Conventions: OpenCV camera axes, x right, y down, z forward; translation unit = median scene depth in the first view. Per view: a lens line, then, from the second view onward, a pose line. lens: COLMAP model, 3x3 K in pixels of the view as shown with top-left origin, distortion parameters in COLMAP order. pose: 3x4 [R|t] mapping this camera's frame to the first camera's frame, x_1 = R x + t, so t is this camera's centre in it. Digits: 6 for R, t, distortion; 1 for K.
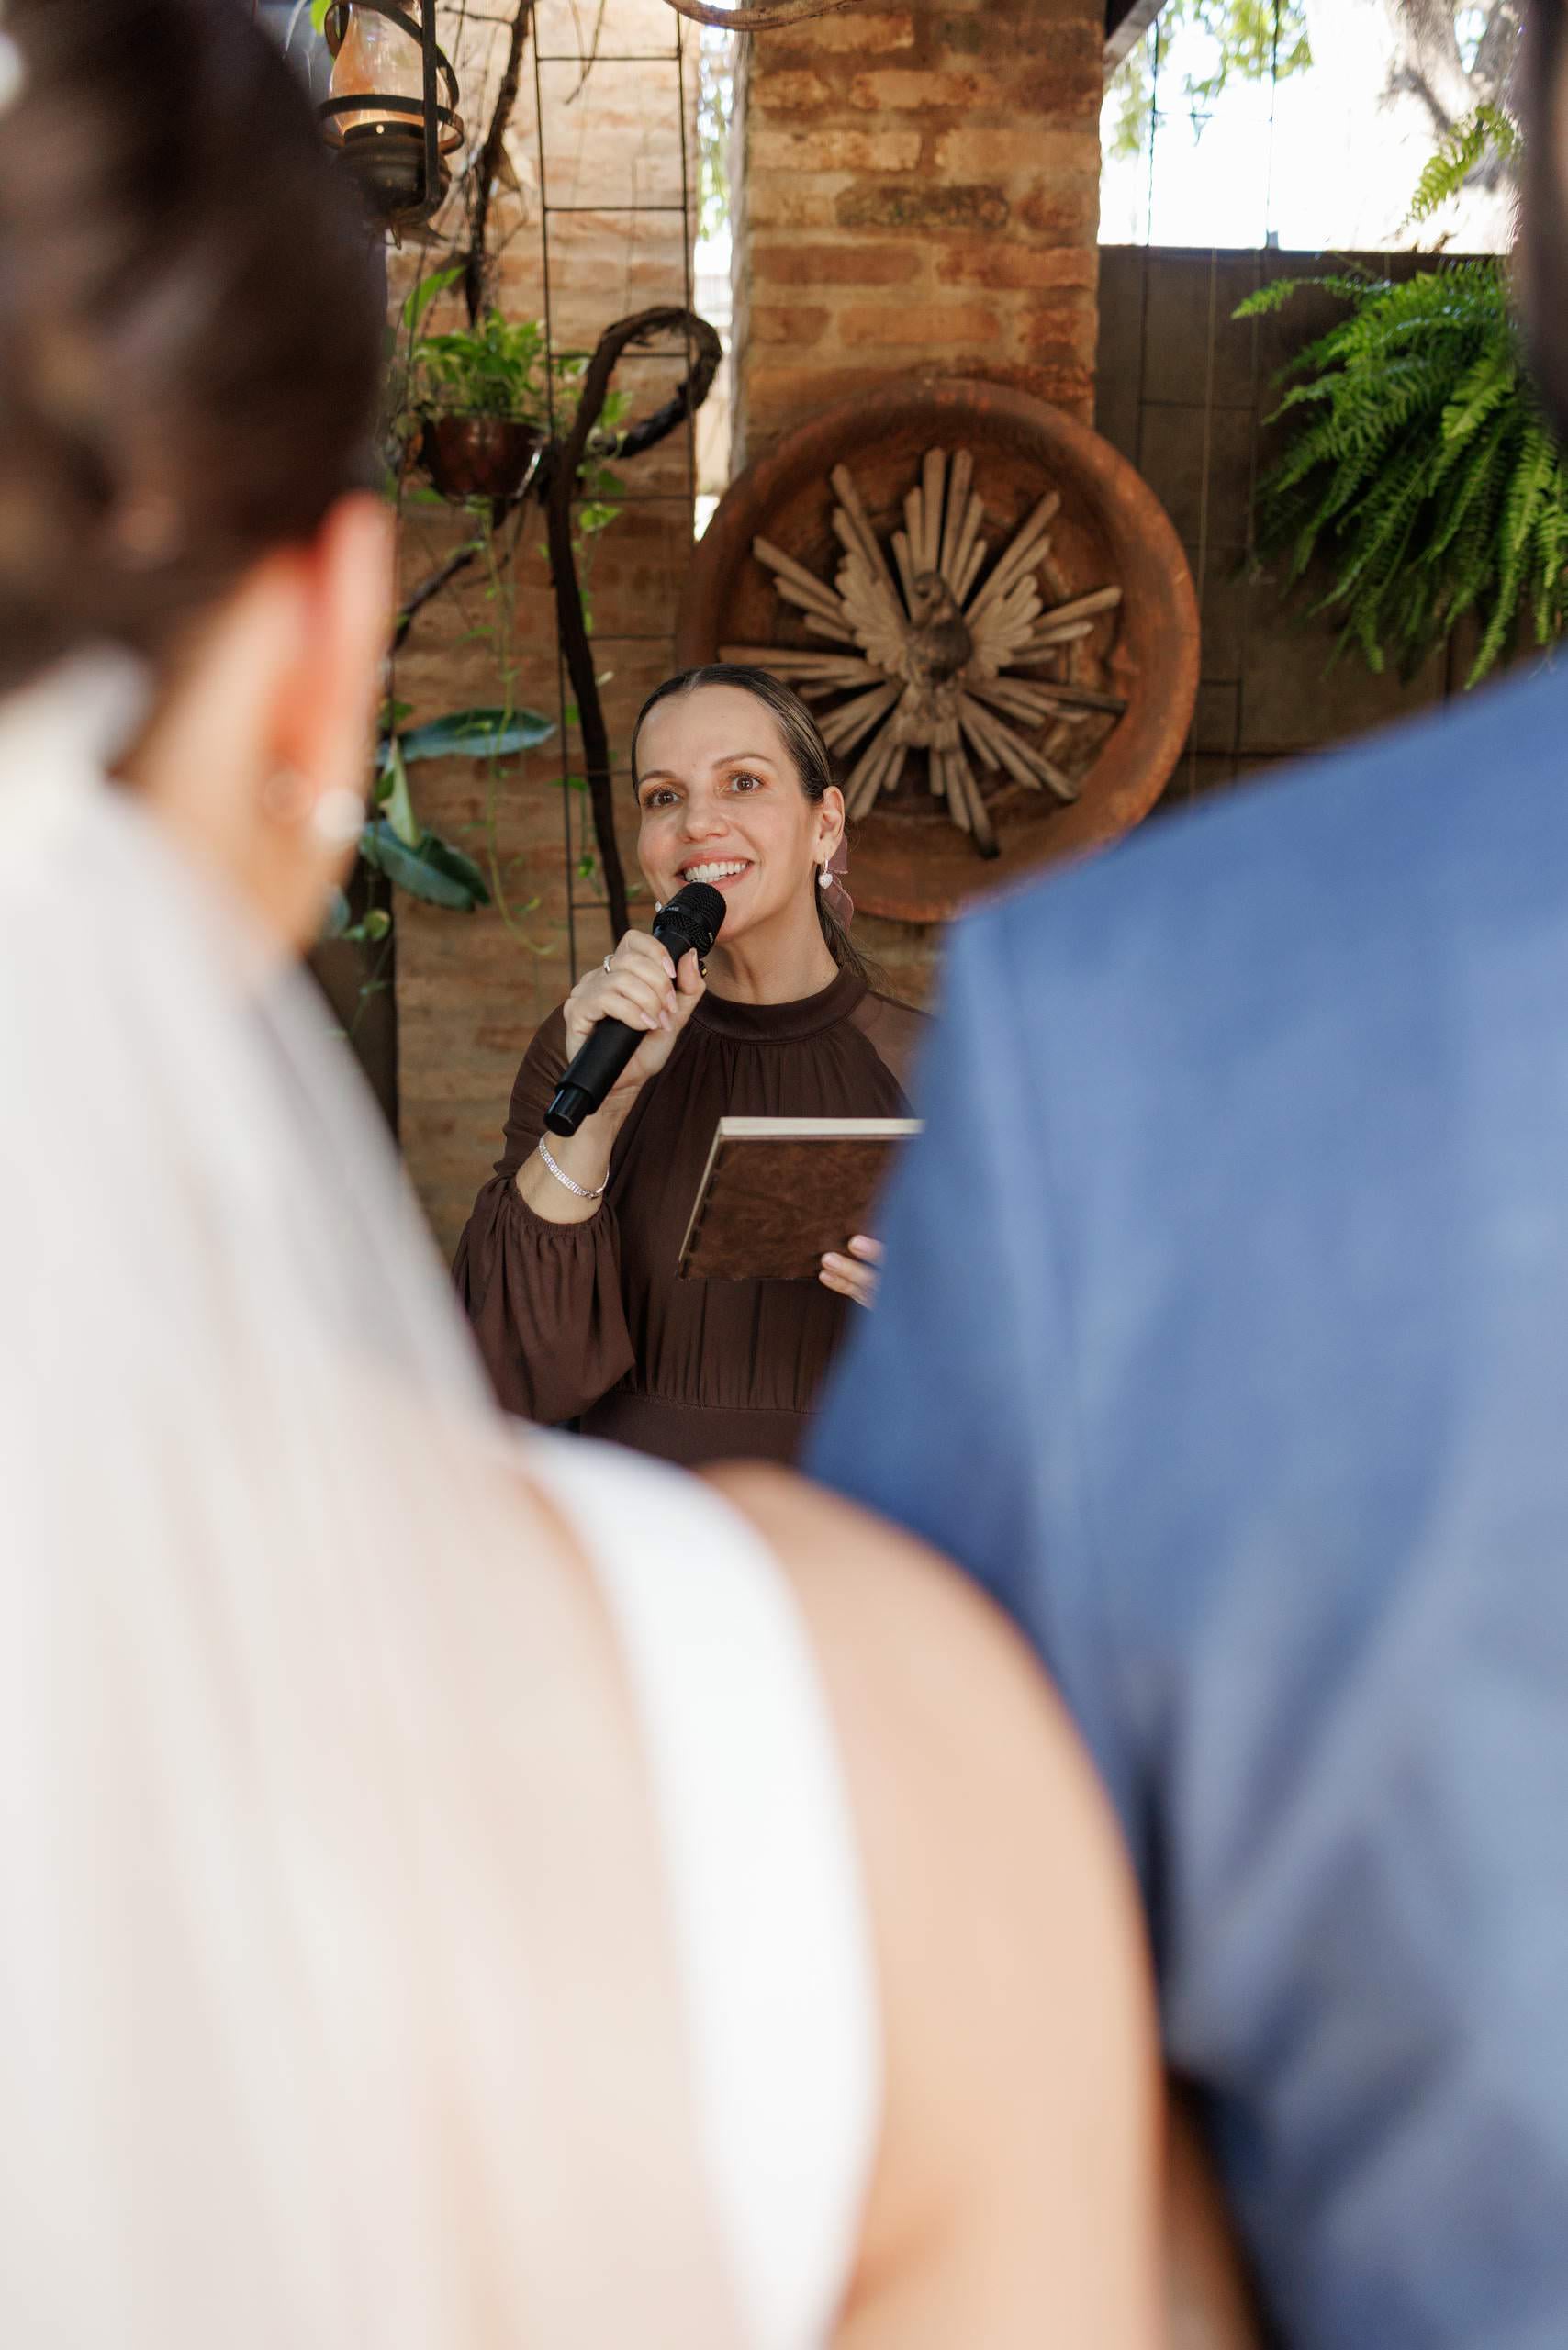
lens RADIAL K [[2384.0, 0, 777.6], [0, 2384.0, 1204.9], [0, 0, 1]] dist [0.007819, 0.017614]
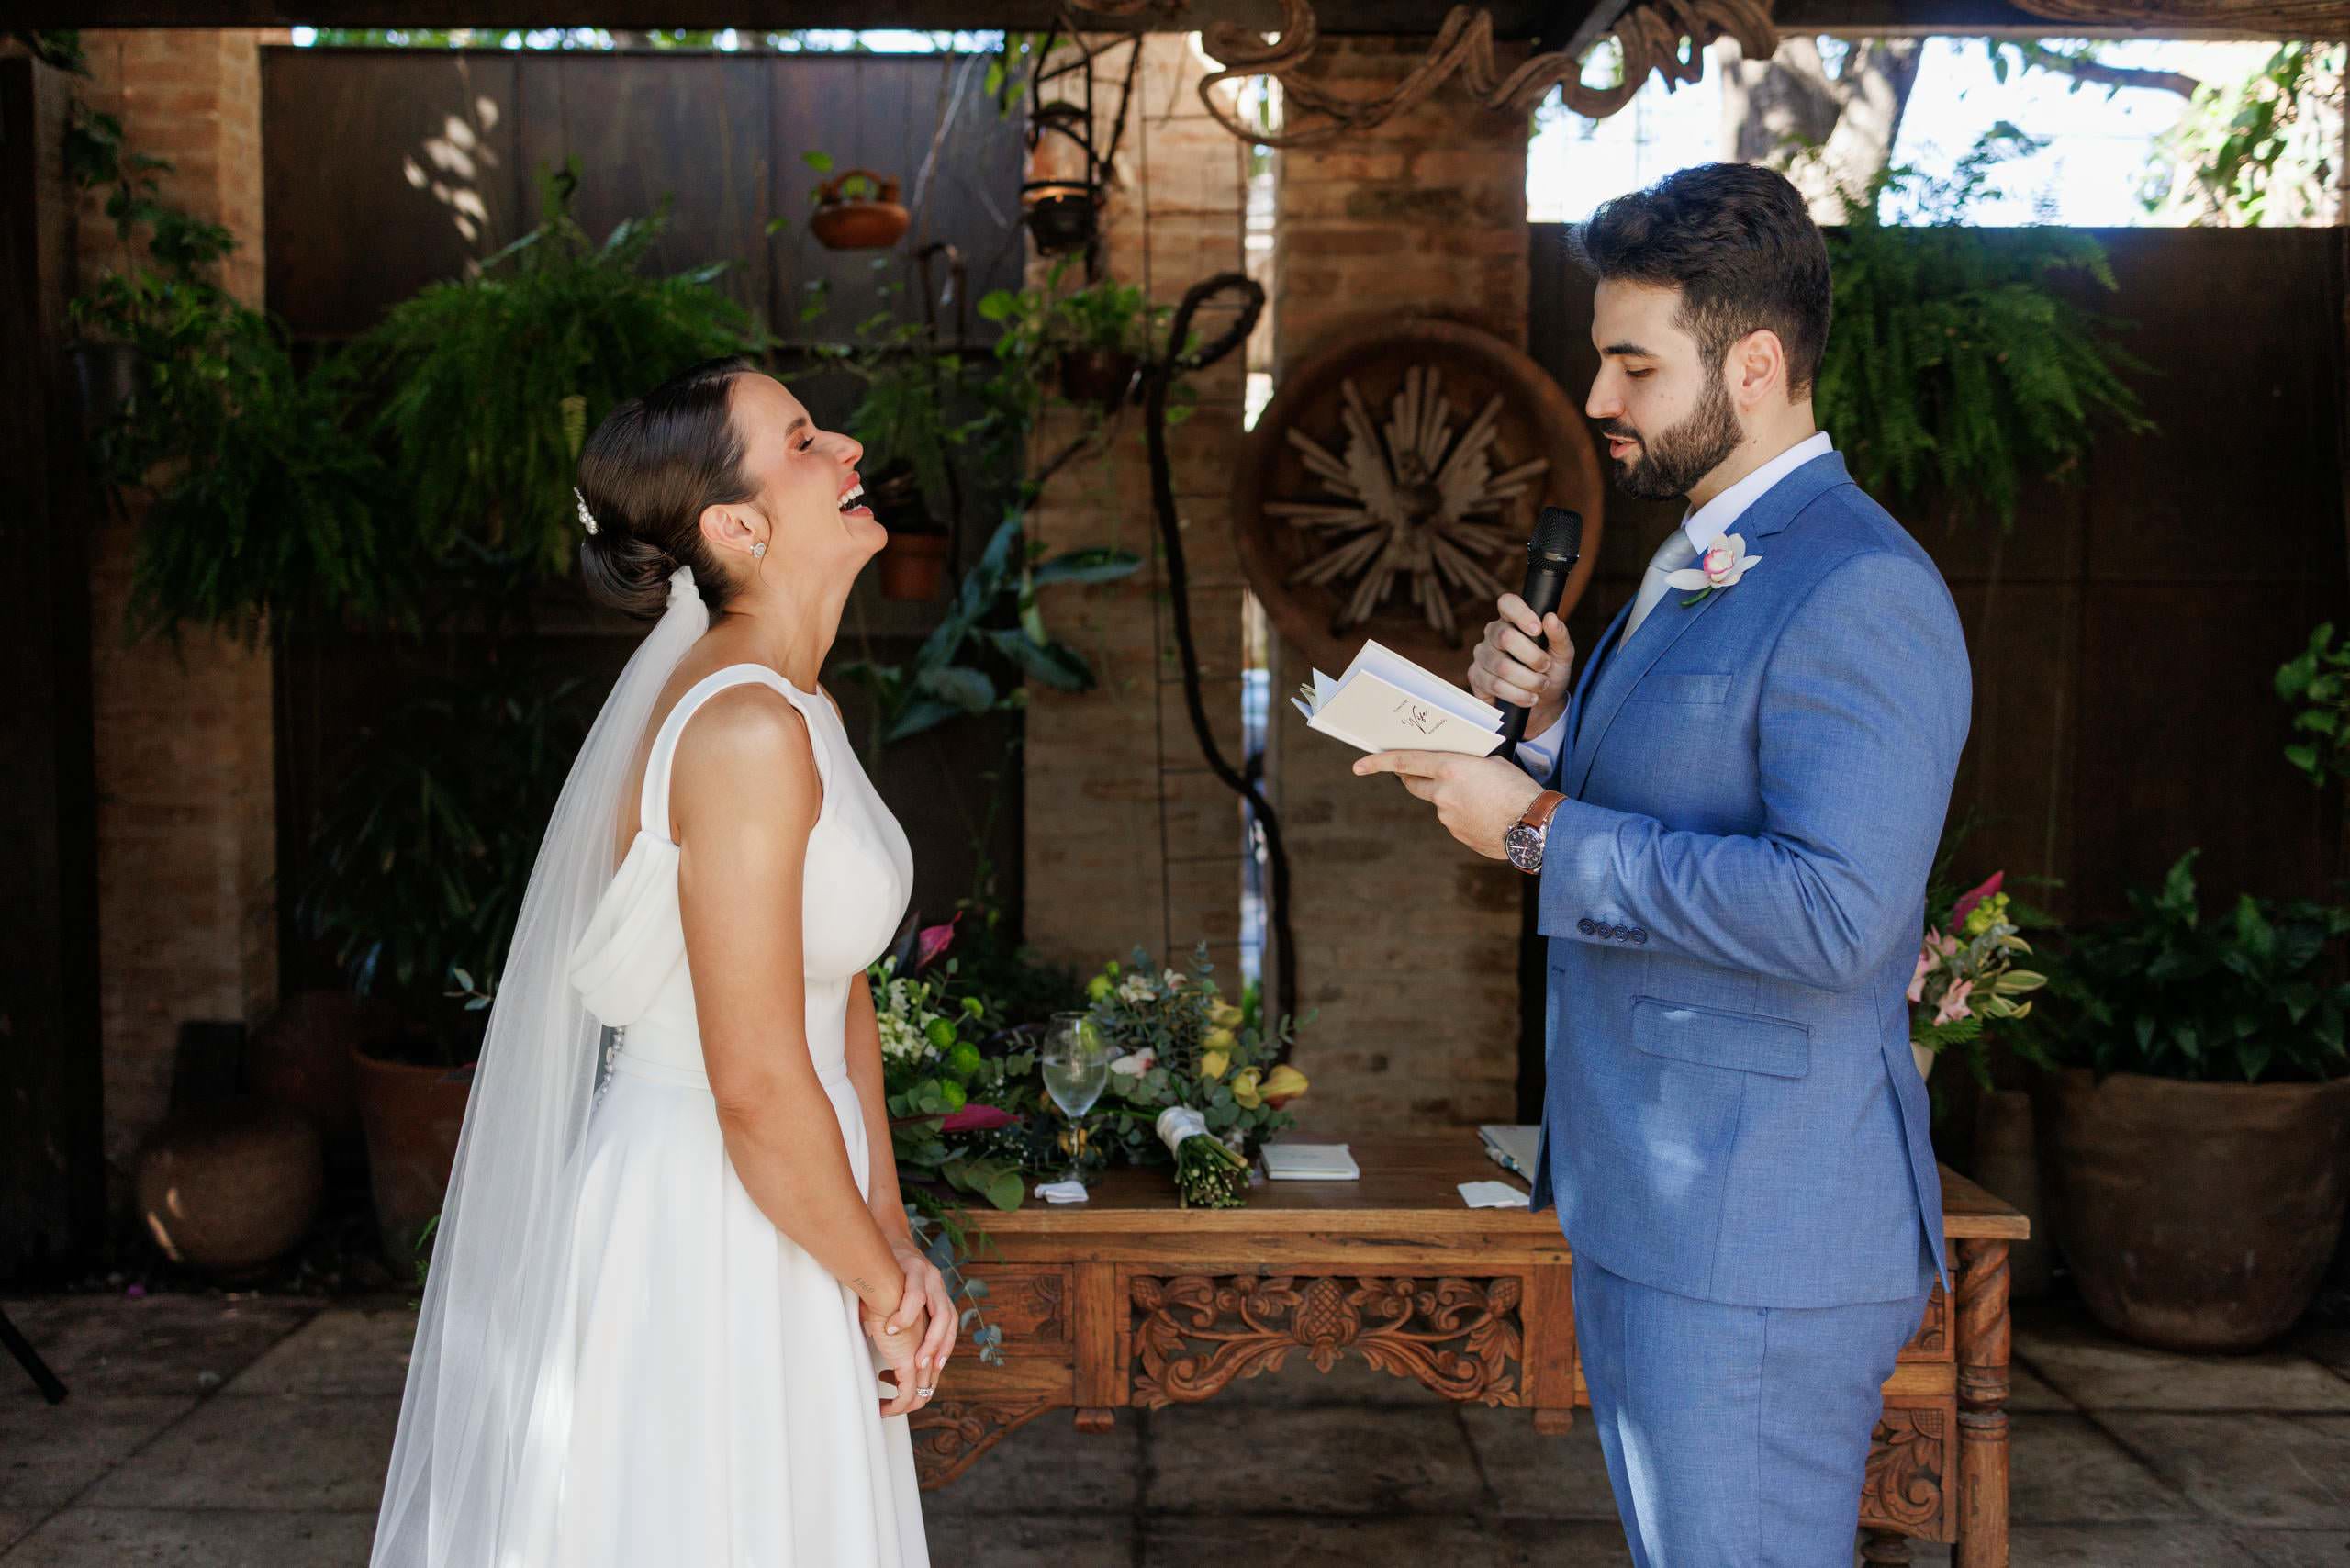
lens RADIAL K [[2312.3, 0, 1184.4], [0, 2312.3, 787.8], [0, 0, 1]] dist [0.004867, 0.021466]
pose [[0.998166, 0.000705, -0.060527, 0.012563], [-0.007402, 0.993850, -0.110490, 0.088516], [0.060077, 0.110735, 0.992032, -0.355335]]
